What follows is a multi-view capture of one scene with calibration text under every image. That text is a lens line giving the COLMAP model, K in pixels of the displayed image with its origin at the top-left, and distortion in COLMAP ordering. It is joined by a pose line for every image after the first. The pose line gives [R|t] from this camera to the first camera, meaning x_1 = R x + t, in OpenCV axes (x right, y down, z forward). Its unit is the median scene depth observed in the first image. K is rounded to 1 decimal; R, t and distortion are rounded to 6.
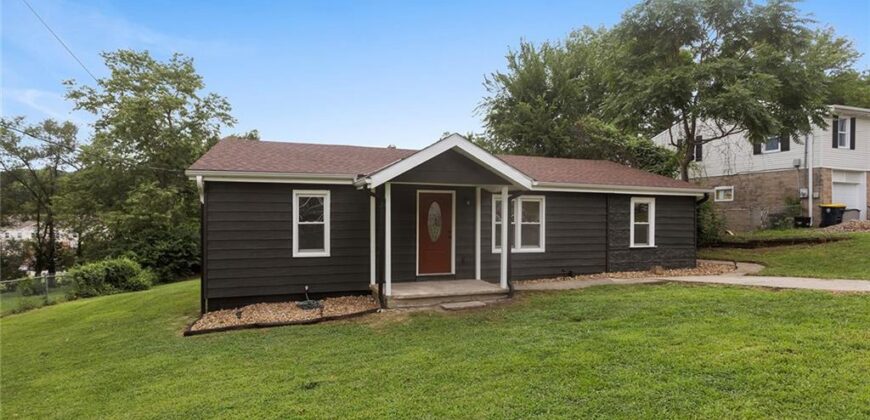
lens RADIAL K [[422.2, 0, 435.5], [0, 422.2, 208.6], [0, 0, 1]] dist [0.001866, 0.001000]
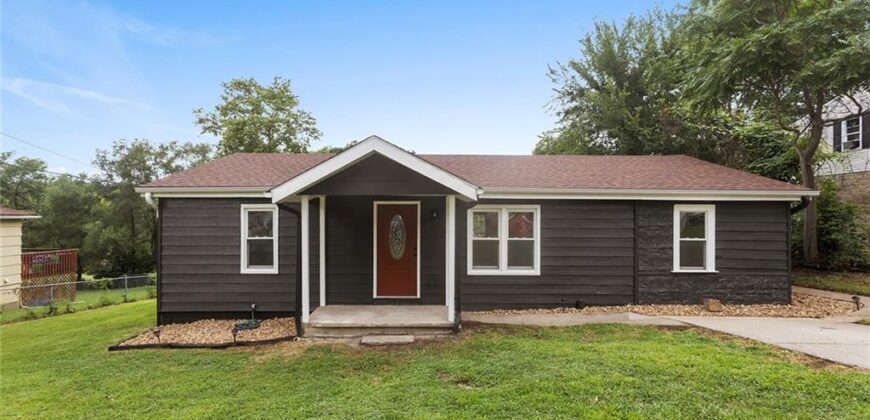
lens RADIAL K [[422.2, 0, 433.9], [0, 422.2, 209.4], [0, 0, 1]] dist [0.001866, 0.001000]
pose [[0.951778, -0.009658, -0.306635, 0.313873], [0.008075, 0.999947, -0.006428, -0.018481], [0.306681, 0.003642, 0.951805, 0.174412]]
